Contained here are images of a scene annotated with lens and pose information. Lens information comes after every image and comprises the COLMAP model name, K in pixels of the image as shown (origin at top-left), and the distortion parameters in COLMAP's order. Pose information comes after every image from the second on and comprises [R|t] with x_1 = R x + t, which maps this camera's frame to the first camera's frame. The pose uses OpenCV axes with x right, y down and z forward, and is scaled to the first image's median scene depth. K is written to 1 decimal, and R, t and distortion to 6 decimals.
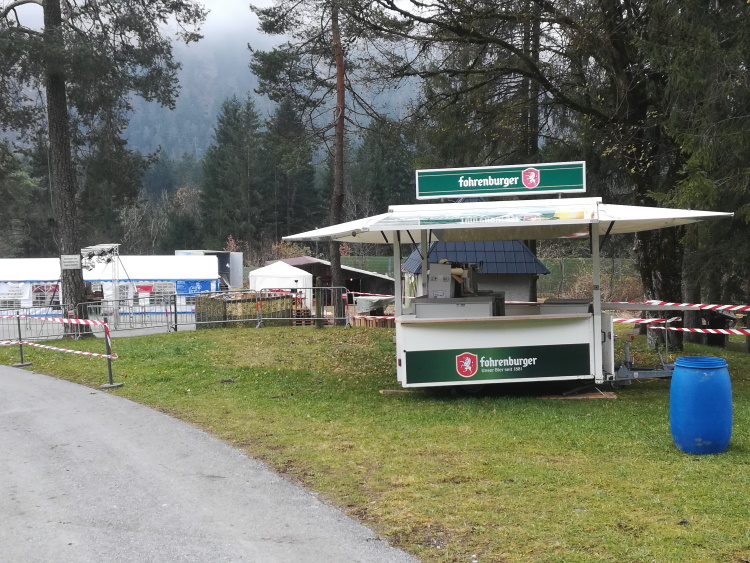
lens RADIAL K [[915.9, 0, 375.0], [0, 915.9, 281.5], [0, 0, 1]] dist [0.131215, -0.283835]
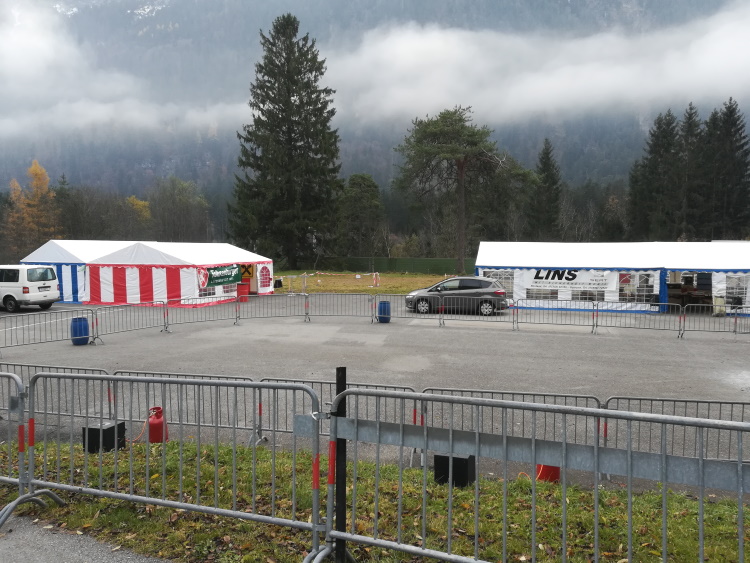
lens RADIAL K [[584.8, 0, 363.0], [0, 584.8, 286.9], [0, 0, 1]] dist [0.033550, -0.046875]
pose [[0.887348, 0.035859, -0.459704, -0.640415], [-0.026641, 0.999293, 0.026525, 0.014814], [0.460330, -0.011290, 0.887676, 0.832660]]
